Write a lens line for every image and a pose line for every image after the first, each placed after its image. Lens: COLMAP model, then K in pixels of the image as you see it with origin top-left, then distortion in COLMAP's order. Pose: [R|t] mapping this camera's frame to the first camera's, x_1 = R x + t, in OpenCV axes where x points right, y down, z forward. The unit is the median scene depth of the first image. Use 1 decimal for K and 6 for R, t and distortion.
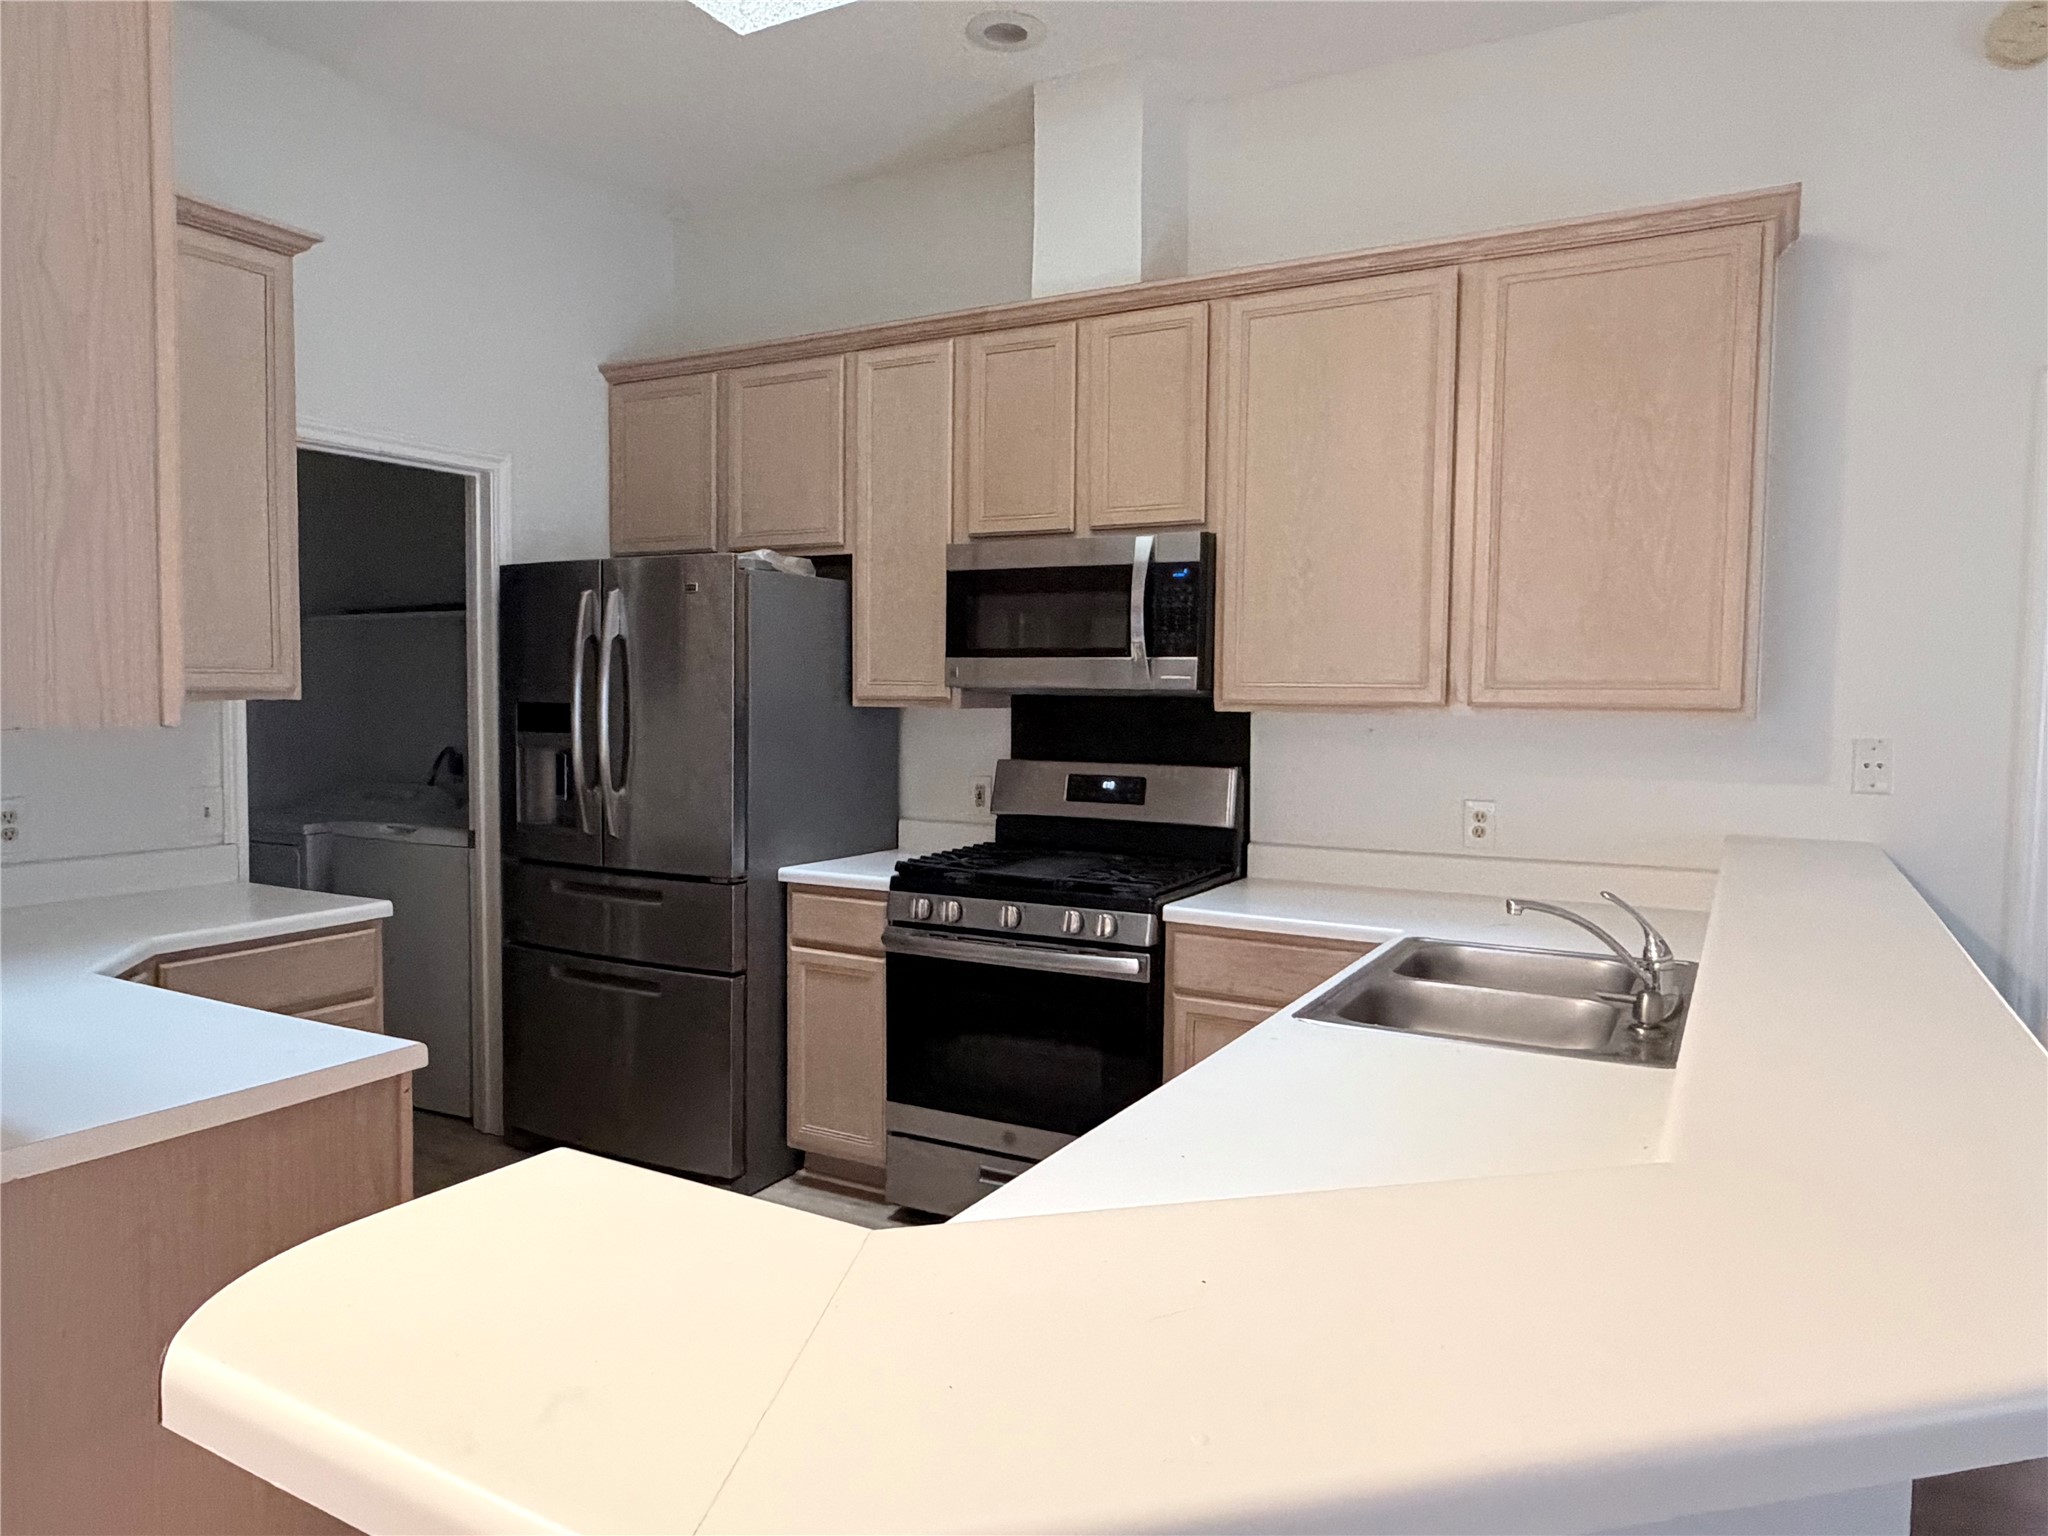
lens RADIAL K [[1330.1, 0, 1008.2], [0, 1330.1, 774.5], [0, 0, 1]] dist [-0.004944, -0.004463]
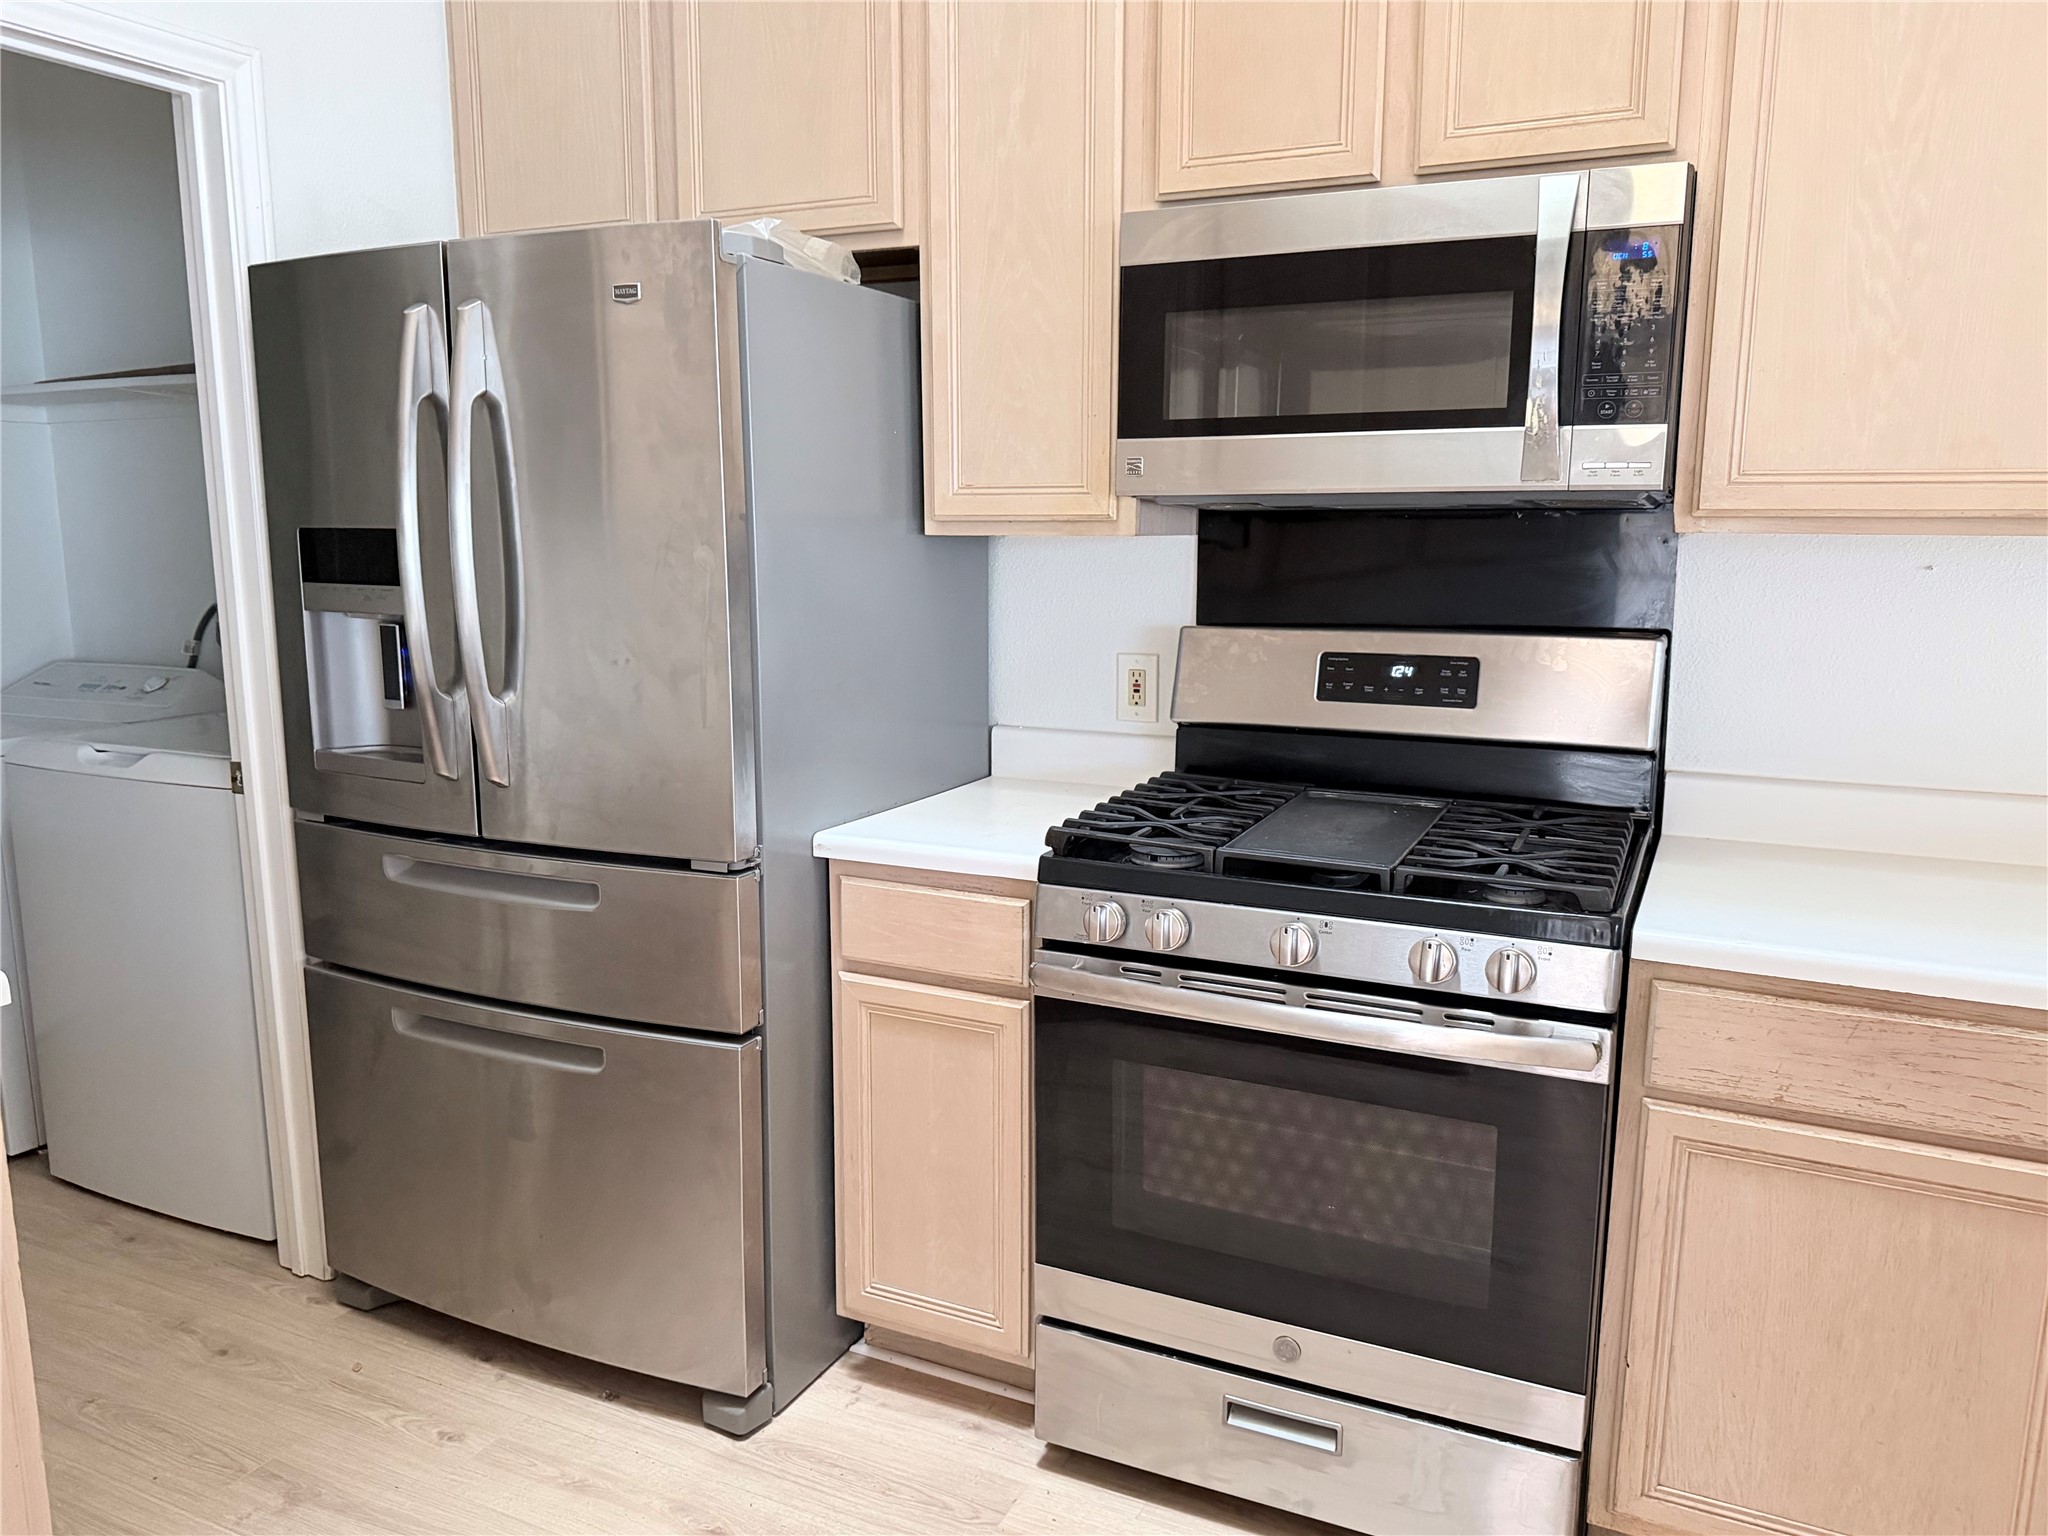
lens RADIAL K [[1450.8, 0, 1031.6], [0, 1450.8, 785.0], [0, 0, 1]] dist [0.025663, -0.027994]
pose [[0.997806, -0.018025, 0.063702, -0.122504], [0.010479, 0.993092, 0.116867, -0.018258], [-0.065369, -0.115943, 0.991102, 0.415190]]
